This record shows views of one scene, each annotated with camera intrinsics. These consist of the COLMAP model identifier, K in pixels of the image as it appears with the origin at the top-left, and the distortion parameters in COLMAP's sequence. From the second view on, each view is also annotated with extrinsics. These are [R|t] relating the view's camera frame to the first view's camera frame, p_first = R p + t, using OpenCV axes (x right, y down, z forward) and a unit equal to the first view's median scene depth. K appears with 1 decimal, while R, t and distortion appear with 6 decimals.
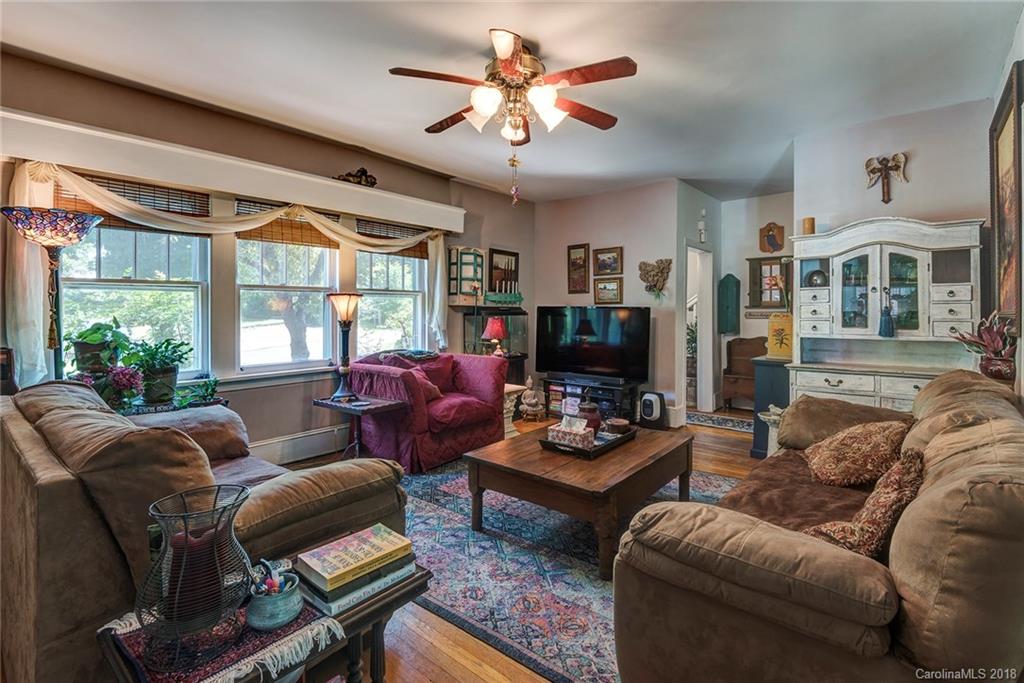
lens RADIAL K [[476.1, 0, 510.4], [0, 476.1, 311.9], [0, 0, 1]] dist [0.030645, -0.020610]
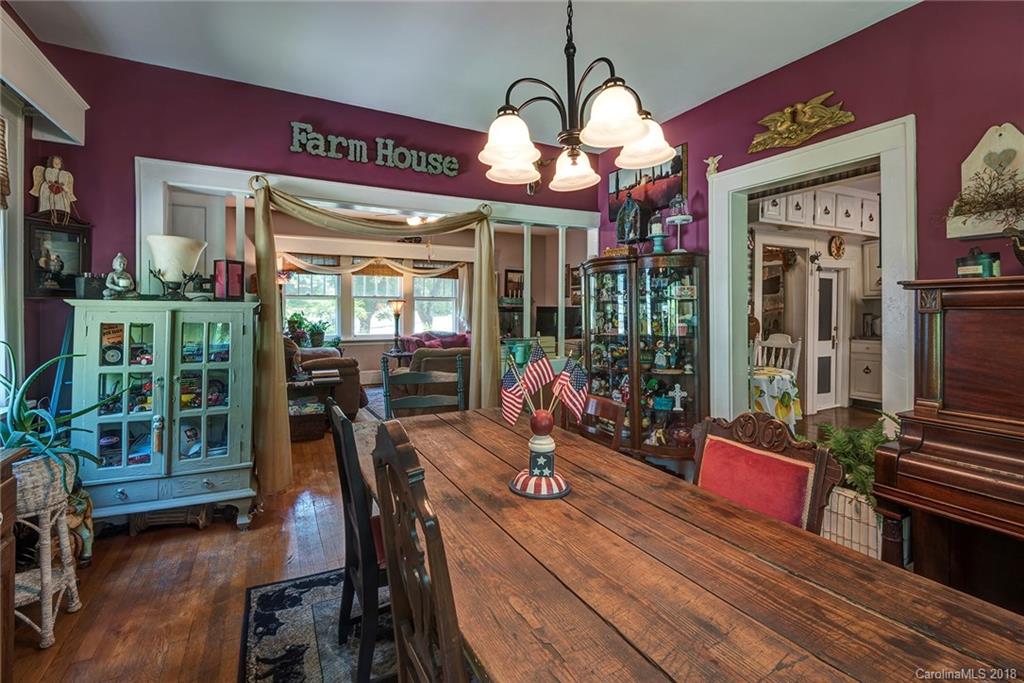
lens RADIAL K [[476.1, 0, 510.4], [0, 476.1, 311.9], [0, 0, 1]] dist [0.030645, -0.020610]
pose [[0.924125, 0.002122, -0.382084, 0.923737], [-0.002484, 0.999997, -0.000456, 0.011230], [0.382082, 0.001370, 0.924128, -0.719430]]
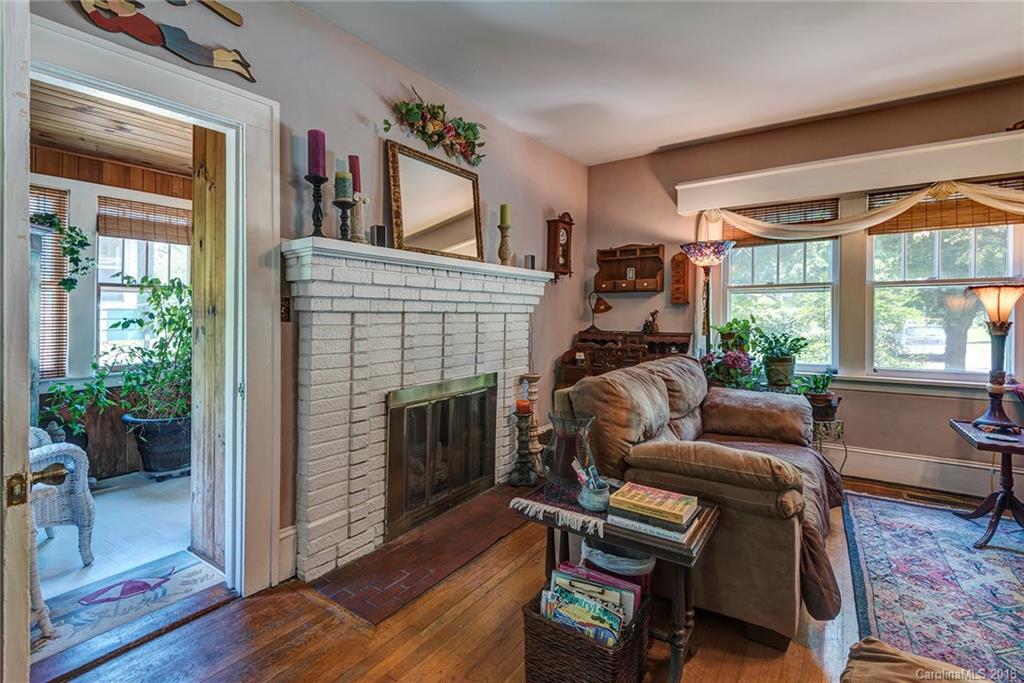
lens RADIAL K [[478.9, 0, 510.6], [0, 478.9, 303.9], [0, 0, 1]] dist [0.000800, 0.000158]
pose [[0.091769, -0.015462, -0.995660, 0.341381], [-0.002366, 0.999873, -0.015745, 0.003875], [0.995778, 0.003800, 0.091721, 0.195966]]
